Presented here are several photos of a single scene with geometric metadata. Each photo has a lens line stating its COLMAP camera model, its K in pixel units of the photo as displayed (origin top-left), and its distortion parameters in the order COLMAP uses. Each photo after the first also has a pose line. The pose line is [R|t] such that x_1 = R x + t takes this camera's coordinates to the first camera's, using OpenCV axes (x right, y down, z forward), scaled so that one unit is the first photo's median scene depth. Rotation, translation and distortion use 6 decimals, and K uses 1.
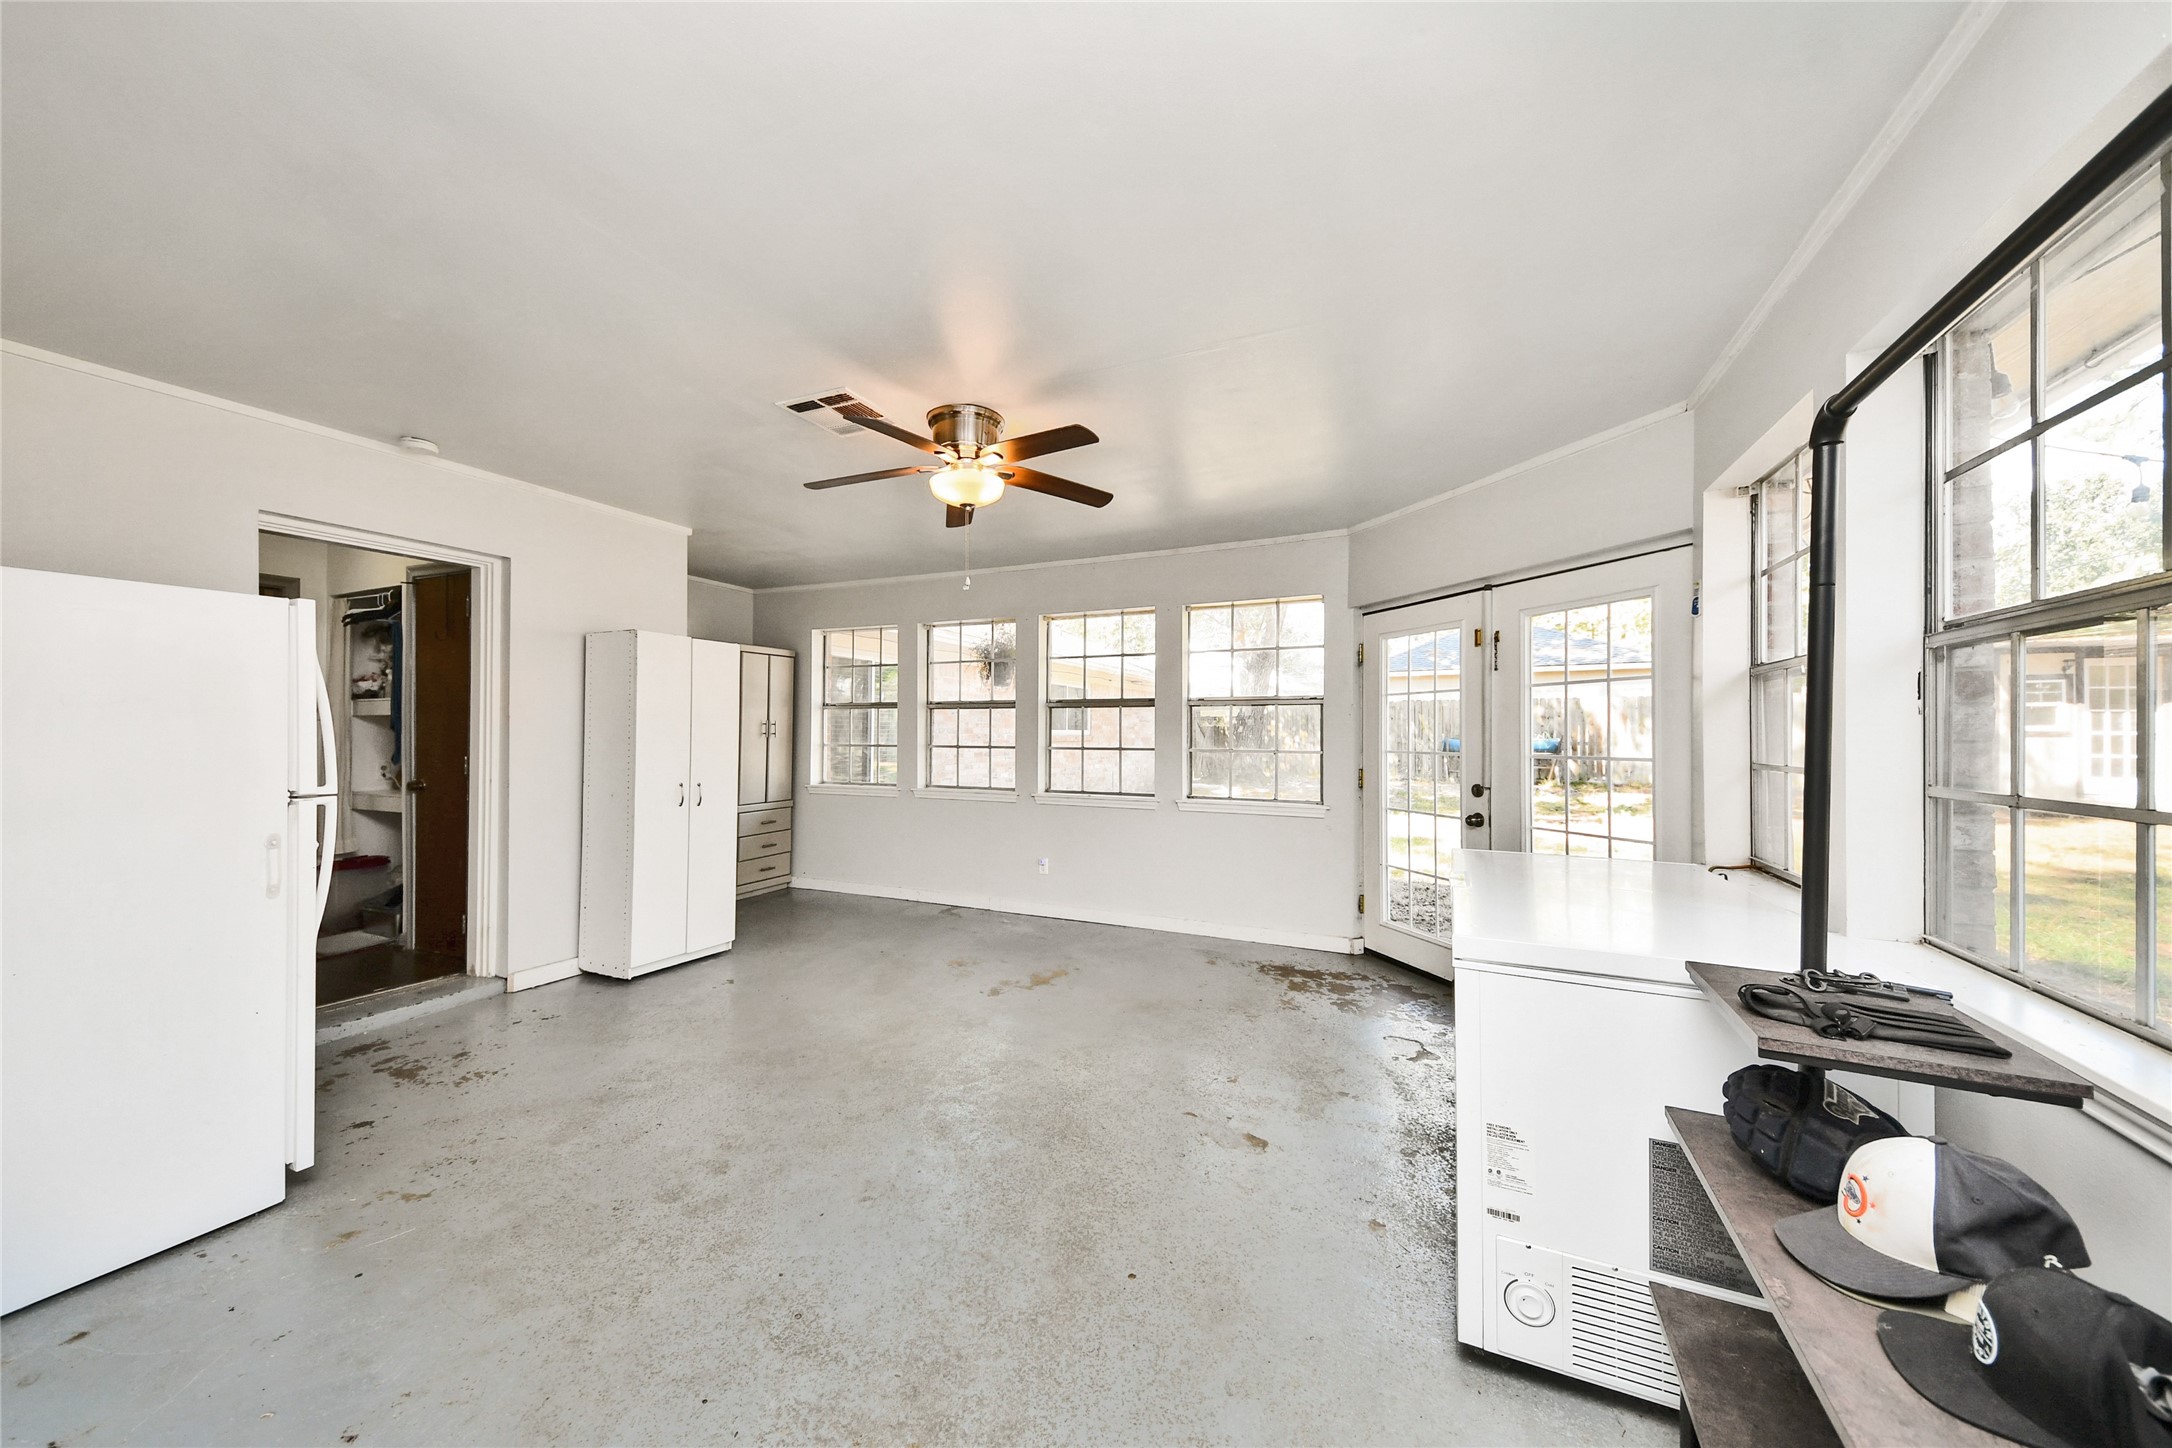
lens RADIAL K [[781.8, 0, 1074.8], [0, 781.8, 715.0], [0, 0, 1]] dist [0.052677, -0.018328]
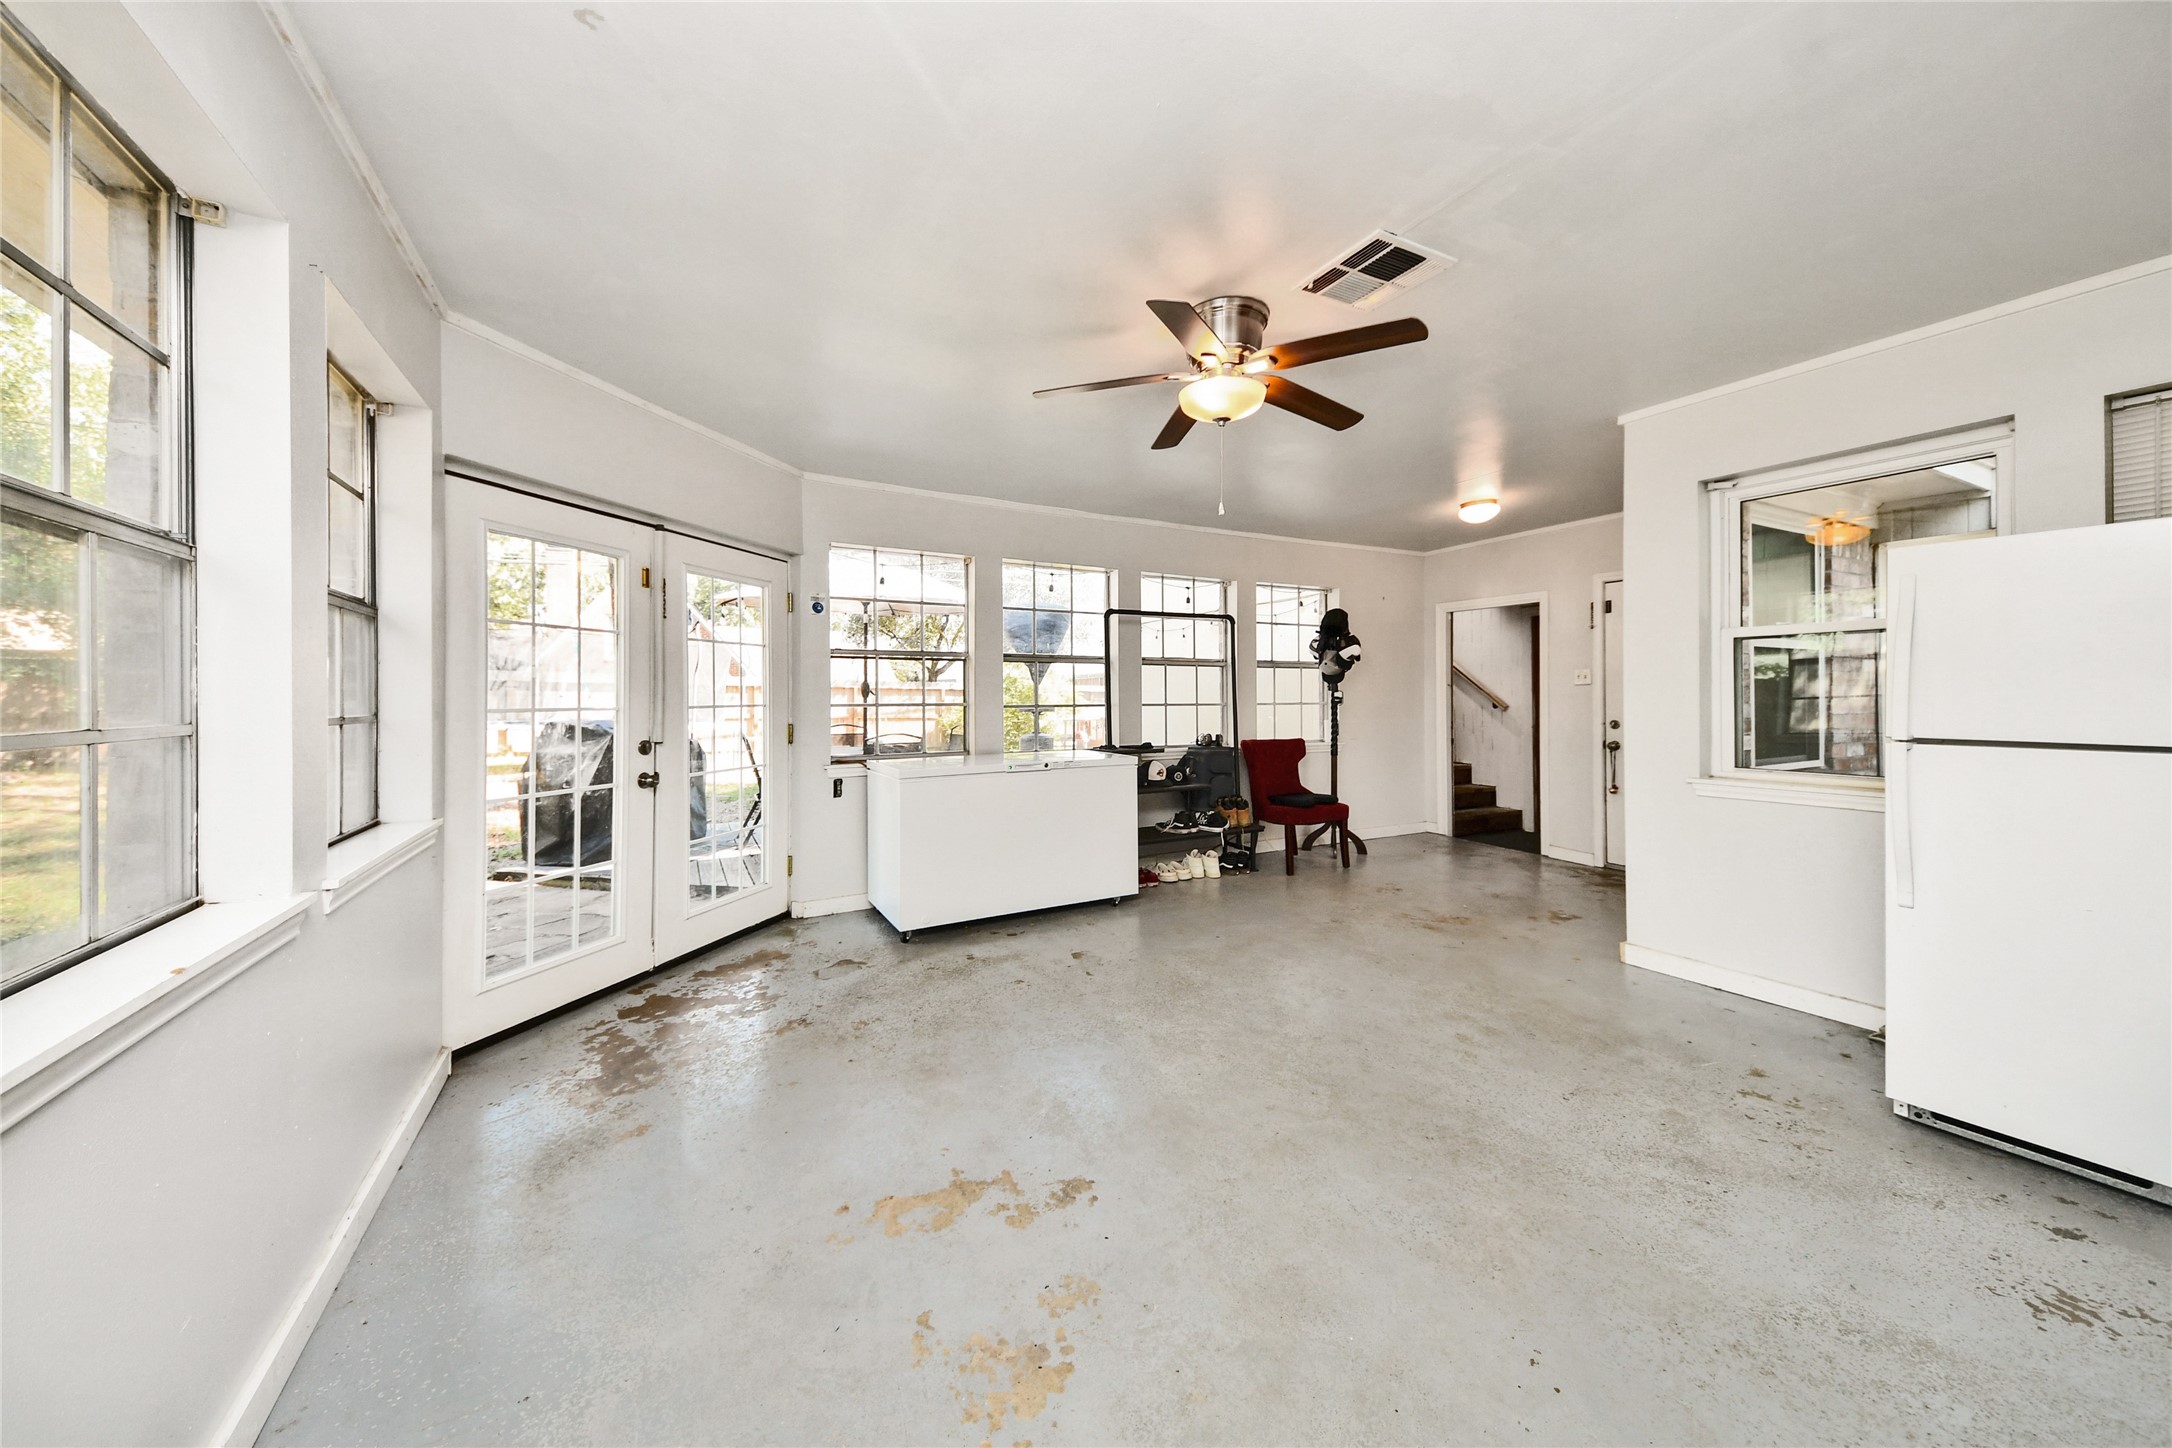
lens RADIAL K [[781.8, 0, 1074.8], [0, 781.8, 715.0], [0, 0, 1]] dist [0.052677, -0.018328]
pose [[-0.820617, -0.016866, 0.571229, -0.505103], [-0.013043, 0.999857, 0.010786, 0.053584], [-0.571329, 0.001401, -0.820720, 1.836759]]
